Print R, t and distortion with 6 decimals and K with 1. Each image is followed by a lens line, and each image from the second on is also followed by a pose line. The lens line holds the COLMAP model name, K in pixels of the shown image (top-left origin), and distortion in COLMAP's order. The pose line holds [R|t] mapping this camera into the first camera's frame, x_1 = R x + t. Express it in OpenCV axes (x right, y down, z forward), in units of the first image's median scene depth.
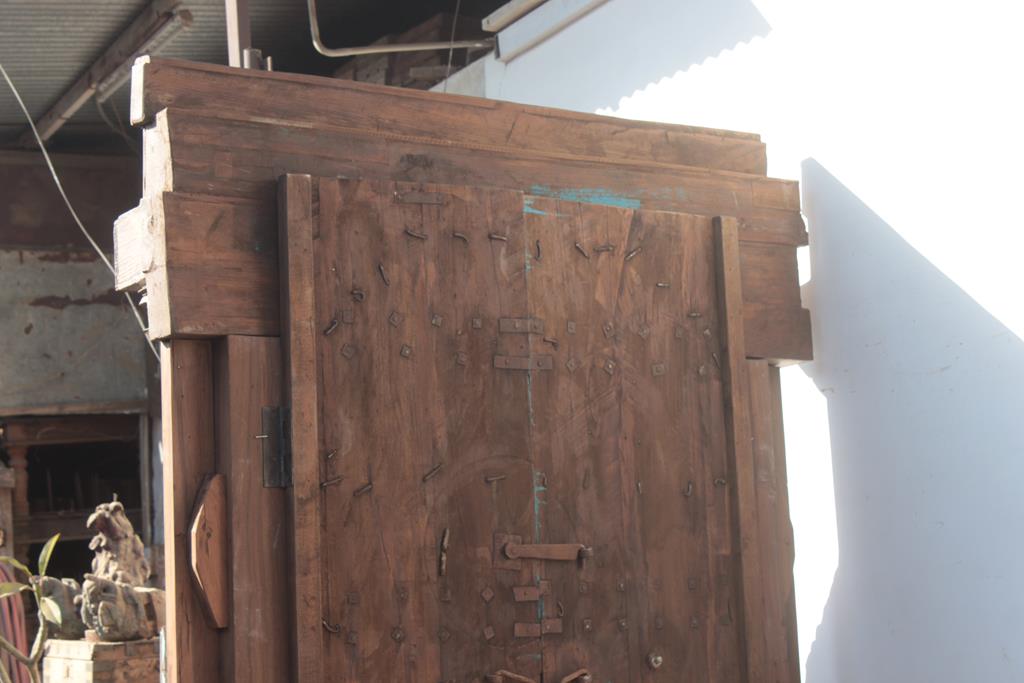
lens RADIAL K [[2089.8, 0, 512.9], [0, 2089.8, 320.2], [0, 0, 1]] dist [0.021106, 0.271497]
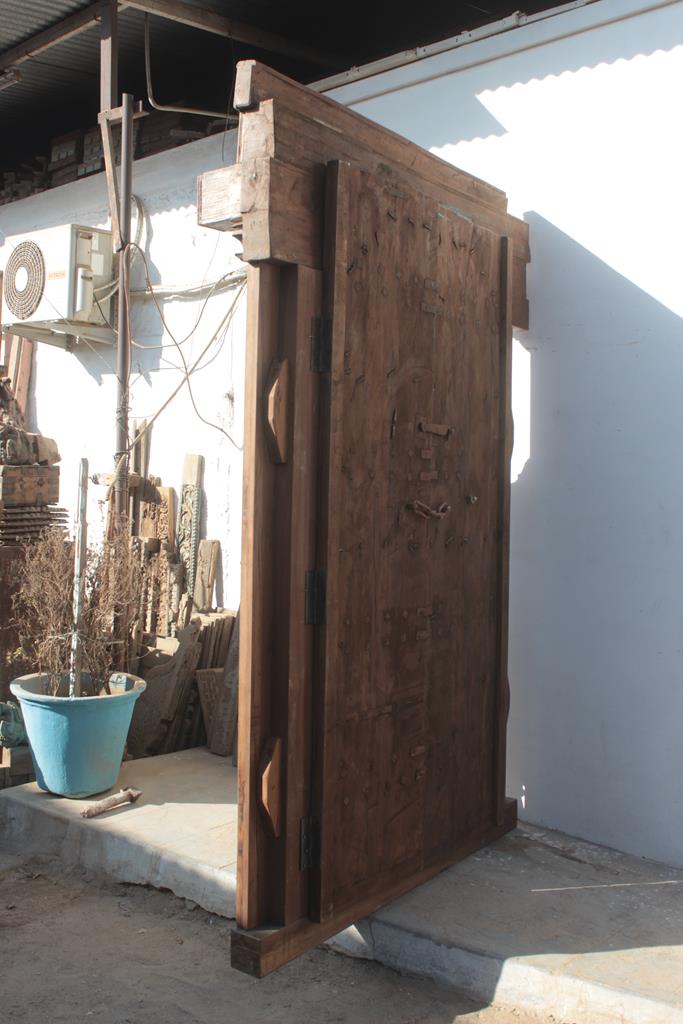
lens RADIAL K [[1045.6, 0, 307.0], [0, 1045.6, 495.5], [0, 0, 1]] dist [-0.151312, 0.183357]
pose [[0.934458, 0.054832, 0.351827, -0.362865], [-0.110446, 0.983973, 0.139996, 0.061487], [-0.338512, -0.169679, 0.925537, 0.293233]]
